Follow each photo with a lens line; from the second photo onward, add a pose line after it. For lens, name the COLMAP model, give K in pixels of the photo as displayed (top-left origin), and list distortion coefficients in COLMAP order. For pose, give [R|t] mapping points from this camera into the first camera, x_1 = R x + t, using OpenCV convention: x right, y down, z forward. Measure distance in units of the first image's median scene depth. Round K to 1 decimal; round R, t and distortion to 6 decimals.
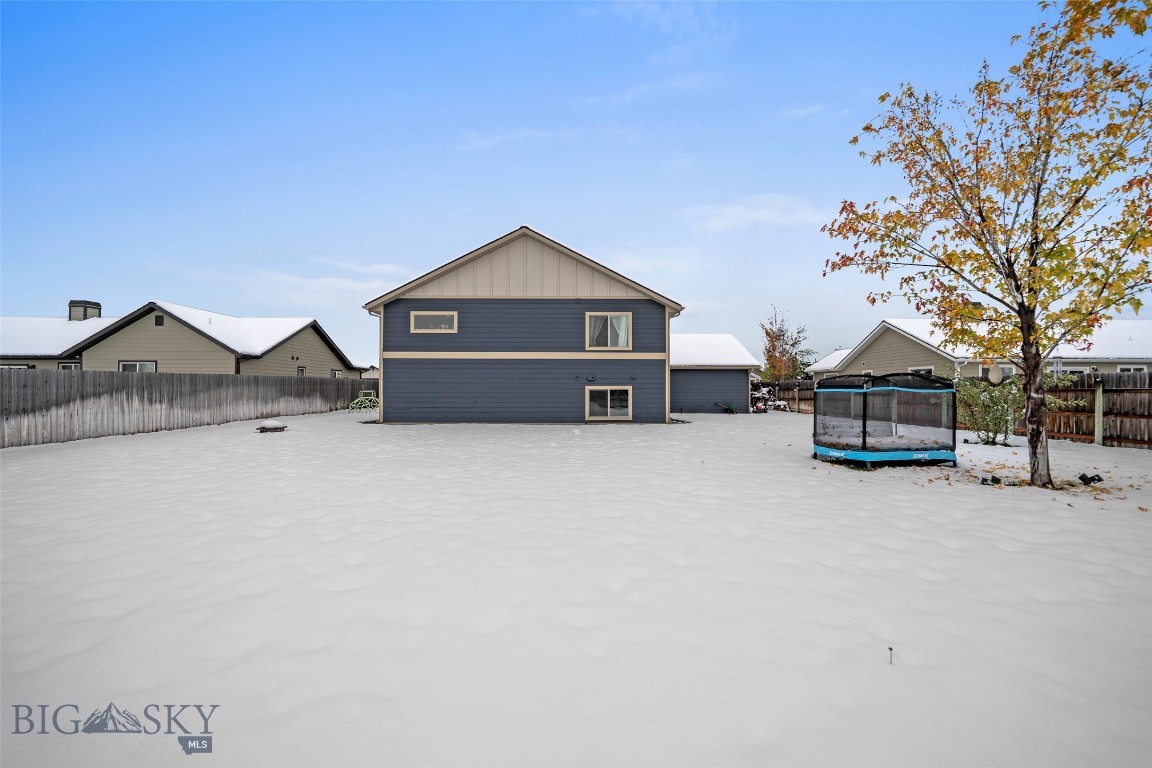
lens RADIAL K [[464.6, 0, 576.0], [0, 464.6, 384.0], [0, 0, 1]] dist [-0.007453, -0.000339]
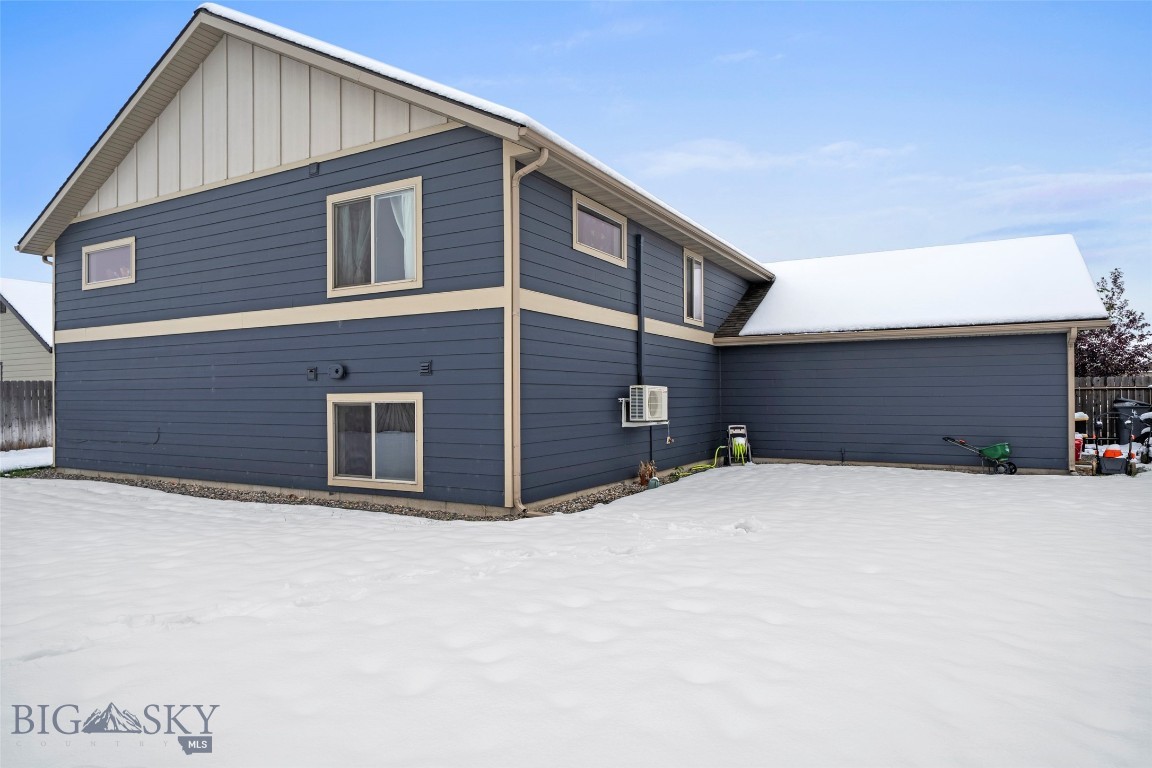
lens RADIAL K [[723.5, 0, 576.0], [0, 723.5, 384.0], [0, 0, 1]] dist [-0.002002, -0.000230]
pose [[0.848778, -0.015638, -0.528517, 0.496423], [0.016456, 0.999860, -0.003156, 0.001621], [0.528493, -0.006018, 0.848917, 0.611261]]
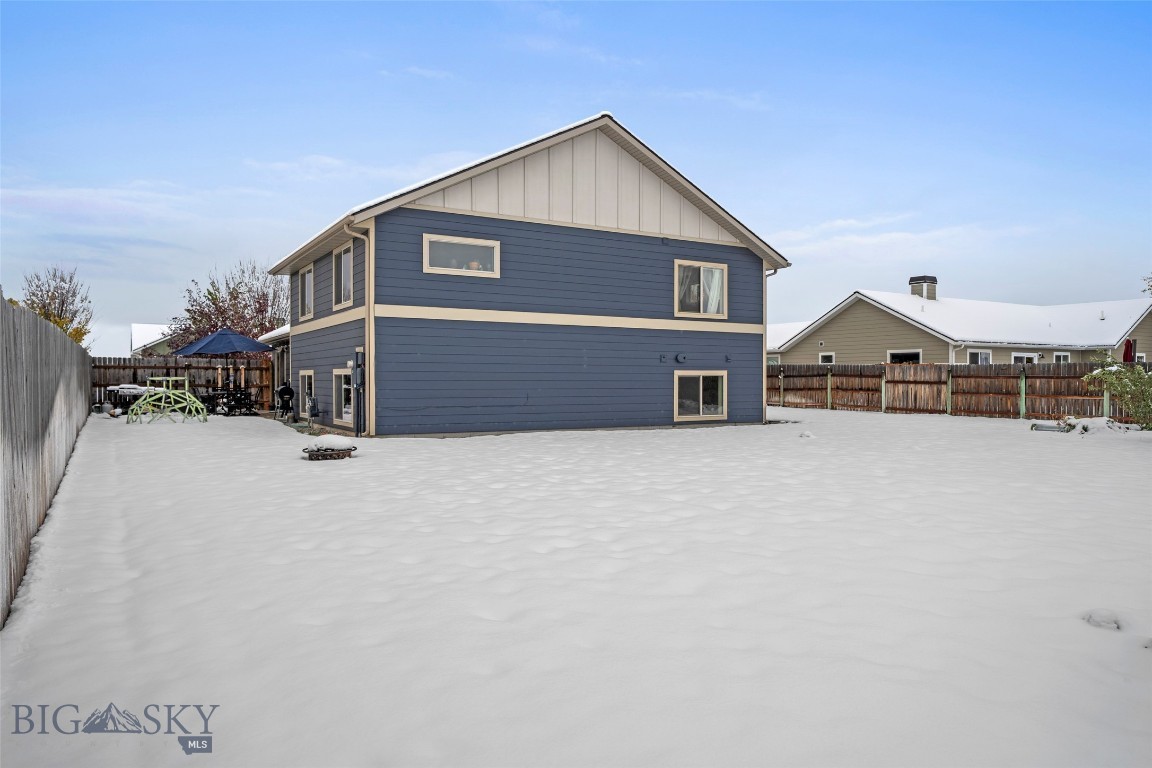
lens RADIAL K [[765.2, 0, 576.0], [0, 765.2, 384.0], [0, 0, 1]] dist [-0.014307, 0.003225]
pose [[0.874640, -0.002655, 0.484766, -0.632716], [-0.007907, 0.999774, 0.019742, 0.003301], [-0.484709, -0.021100, 0.874421, 0.108856]]
